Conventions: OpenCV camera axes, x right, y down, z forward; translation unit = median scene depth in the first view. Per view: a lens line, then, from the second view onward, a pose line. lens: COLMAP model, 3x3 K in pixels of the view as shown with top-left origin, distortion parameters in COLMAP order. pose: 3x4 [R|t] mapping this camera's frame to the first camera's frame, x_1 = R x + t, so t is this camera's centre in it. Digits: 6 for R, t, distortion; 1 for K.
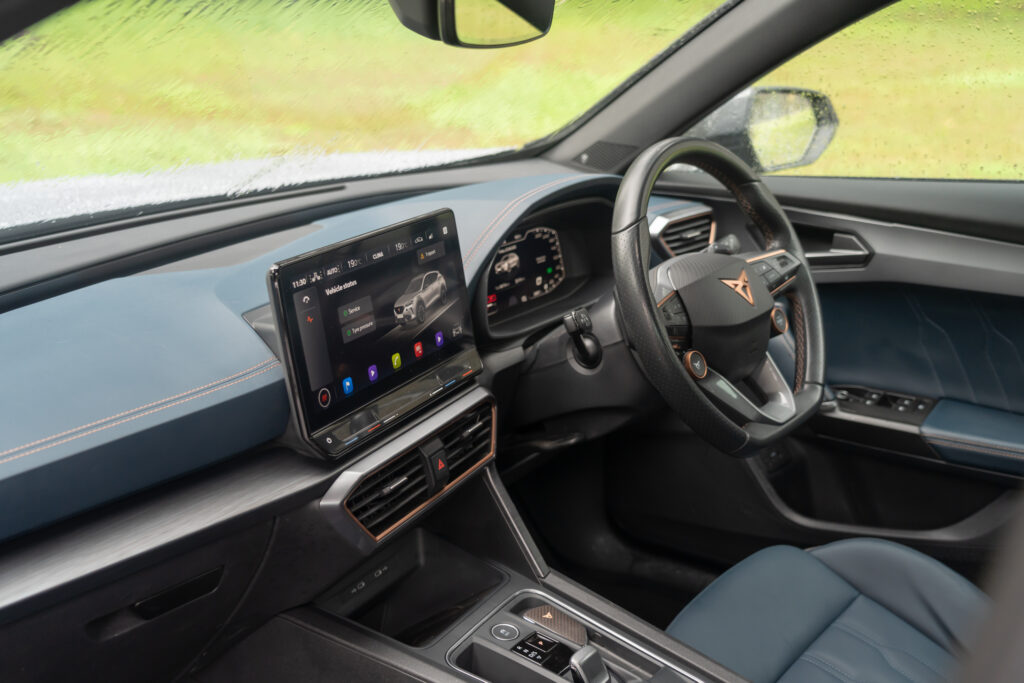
lens RADIAL K [[1207.3, 0, 538.2], [0, 1207.3, 345.5], [0, 0, 1]] dist [0.055495, 0.000000]
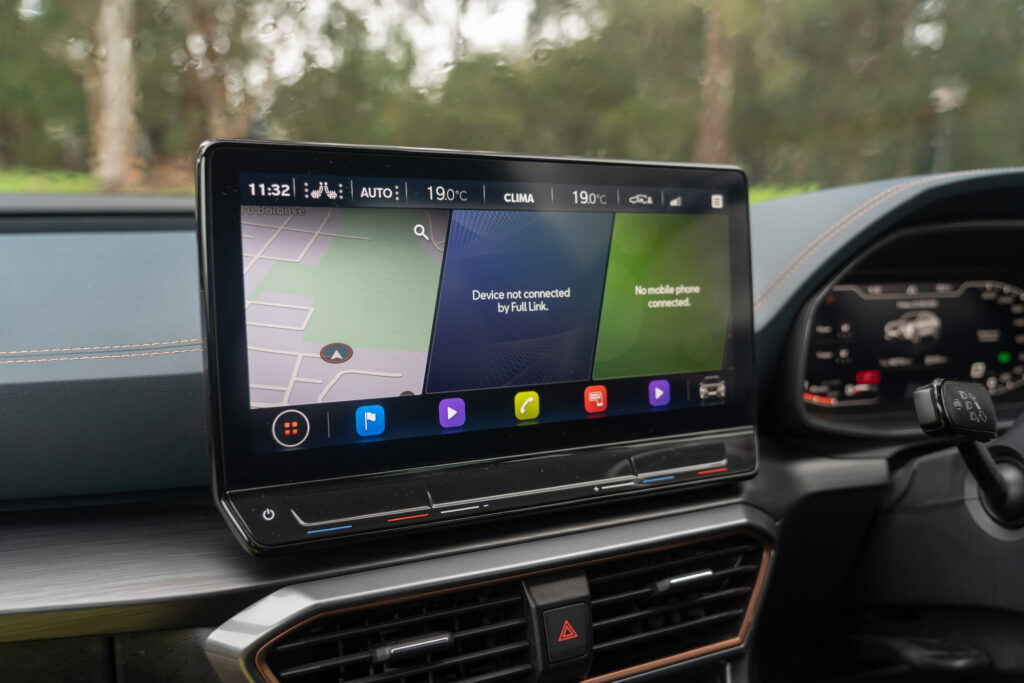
lens RADIAL K [[929.9, 0, 521.6], [0, 929.9, 339.4], [0, 0, 1]] dist [0.025610, 0.000000]
pose [[0.812475, 0.126936, -0.569010, 0.085245], [-0.203531, 0.976358, -0.072809, 0.011891], [0.546315, 0.174966, 0.819101, 0.544379]]
